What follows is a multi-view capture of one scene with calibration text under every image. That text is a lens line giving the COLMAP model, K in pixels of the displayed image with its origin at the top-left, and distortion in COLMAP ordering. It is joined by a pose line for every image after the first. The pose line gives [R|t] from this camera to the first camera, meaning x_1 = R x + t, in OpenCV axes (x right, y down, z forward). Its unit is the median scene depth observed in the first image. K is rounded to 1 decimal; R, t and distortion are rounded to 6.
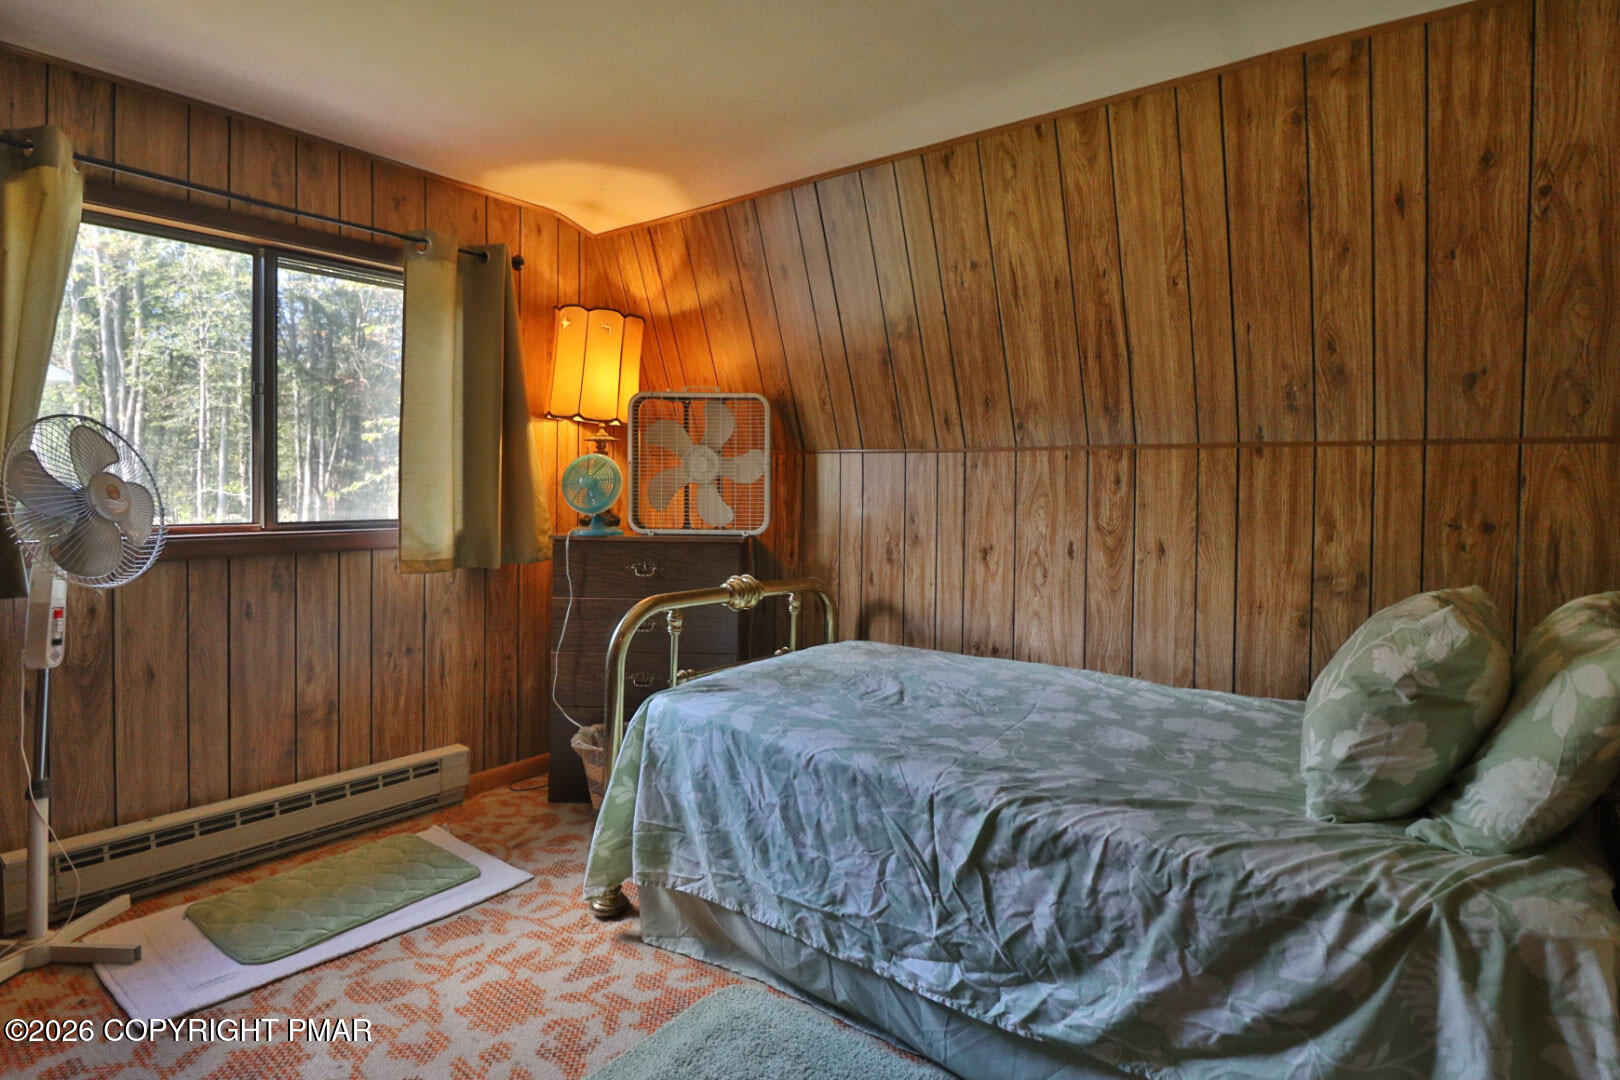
lens RADIAL K [[838.0, 0, 816.4], [0, 838.0, 501.7], [0, 0, 1]] dist [0.002059, -0.014706]
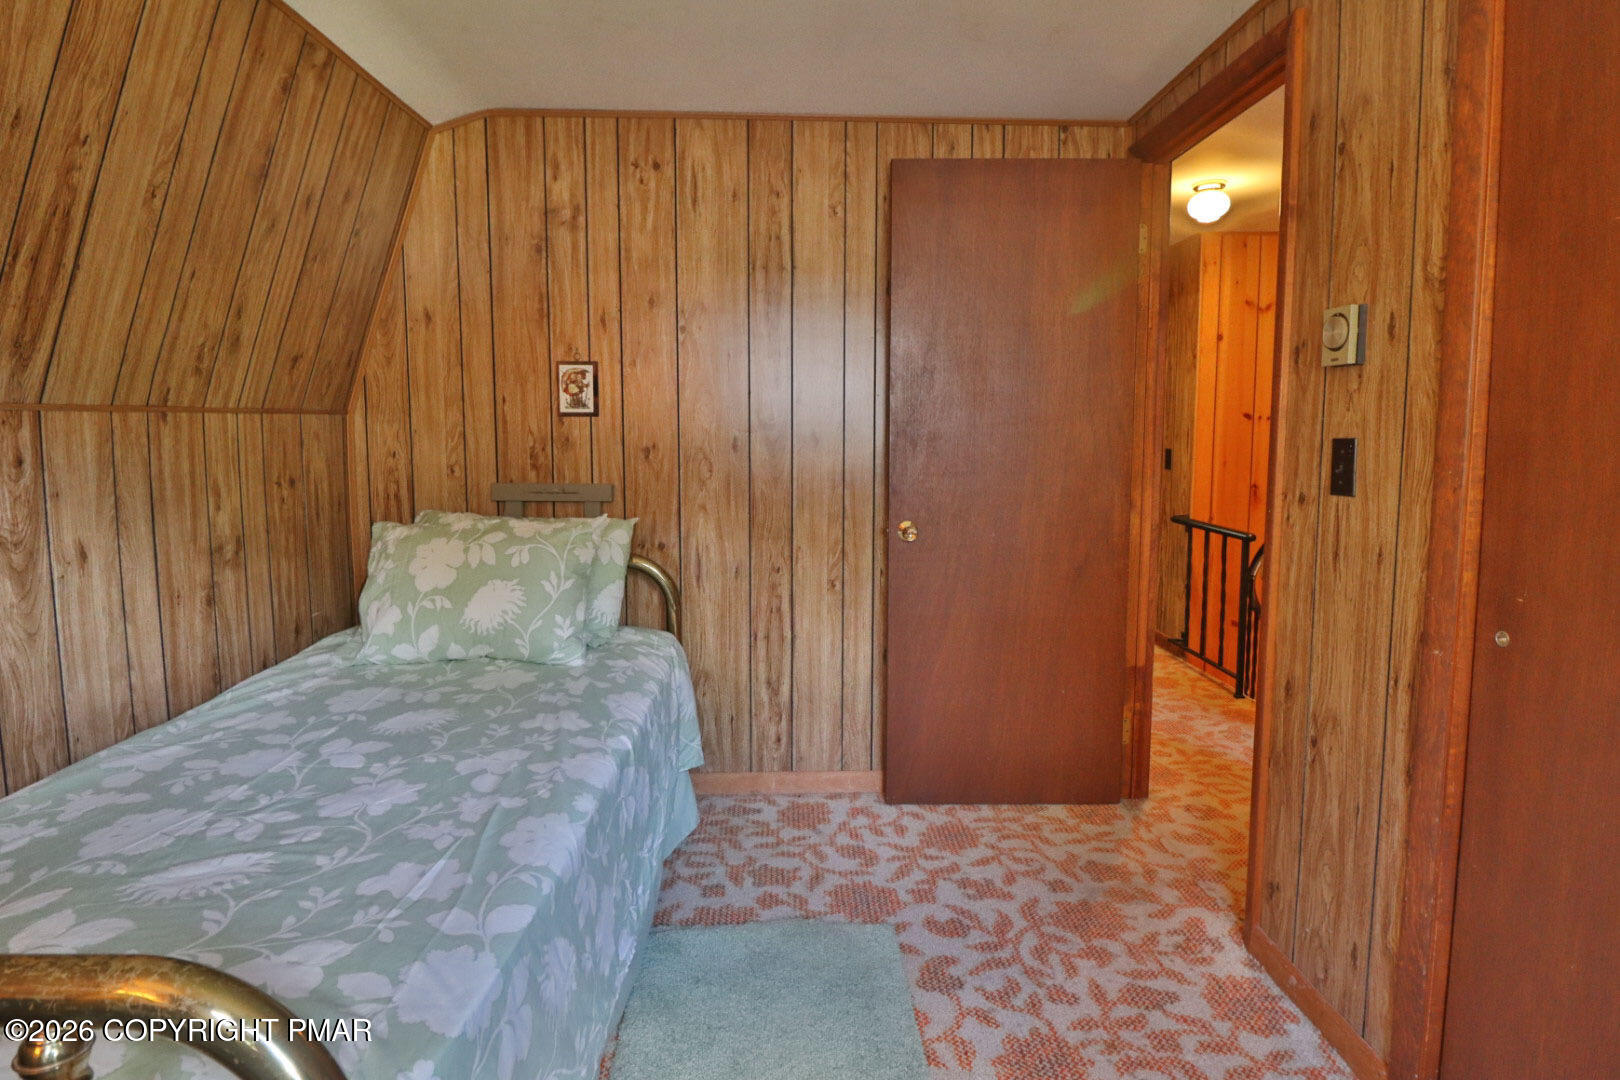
lens RADIAL K [[838.0, 0, 816.4], [0, 838.0, 501.7], [0, 0, 1]] dist [0.002059, -0.014706]
pose [[-0.648467, -0.084023, 0.756592, -0.546774], [0.009886, 0.992877, 0.118737, -0.068396], [-0.761179, 0.084476, -0.643017, 1.042527]]
